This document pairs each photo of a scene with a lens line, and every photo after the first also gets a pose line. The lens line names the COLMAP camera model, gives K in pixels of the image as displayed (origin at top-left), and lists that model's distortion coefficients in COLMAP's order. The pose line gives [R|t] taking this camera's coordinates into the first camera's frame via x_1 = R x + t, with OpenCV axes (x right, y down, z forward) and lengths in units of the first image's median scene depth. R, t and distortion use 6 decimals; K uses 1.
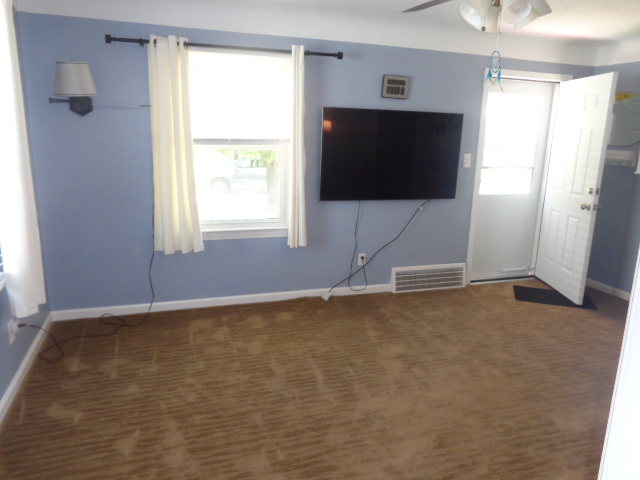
lens RADIAL K [[482.3, 0, 320.0], [0, 482.3, 240.0], [0, 0, 1]] dist [0.003252, 0.003088]
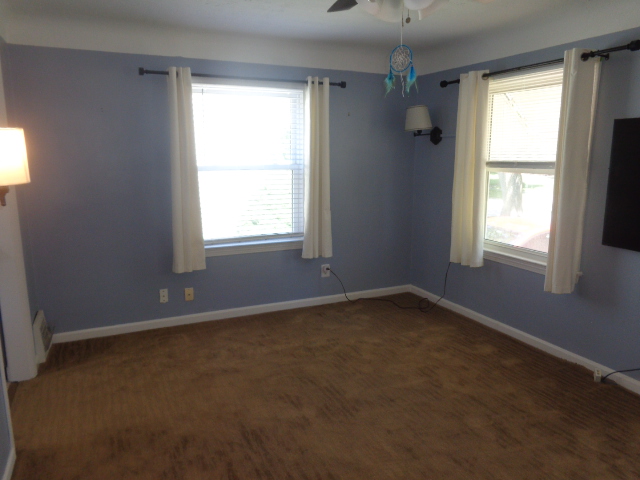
lens RADIAL K [[482.3, 0, 320.0], [0, 482.3, 240.0], [0, 0, 1]] dist [0.003252, 0.003088]
pose [[0.127469, 0.153104, -0.979954, 0.666545], [-0.221645, 0.967426, 0.122316, -0.079892], [0.966760, 0.201610, 0.157252, 0.449742]]
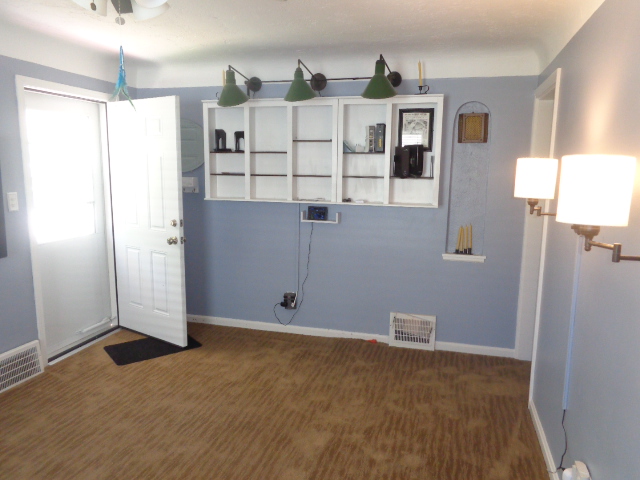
lens RADIAL K [[482.3, 0, 320.0], [0, 482.3, 240.0], [0, 0, 1]] dist [0.003252, 0.003088]
pose [[0.565530, -0.154111, 0.810201, -0.027567], [0.190504, 0.980229, 0.053479, -0.064934], [-0.802424, 0.124102, 0.583707, 0.243655]]
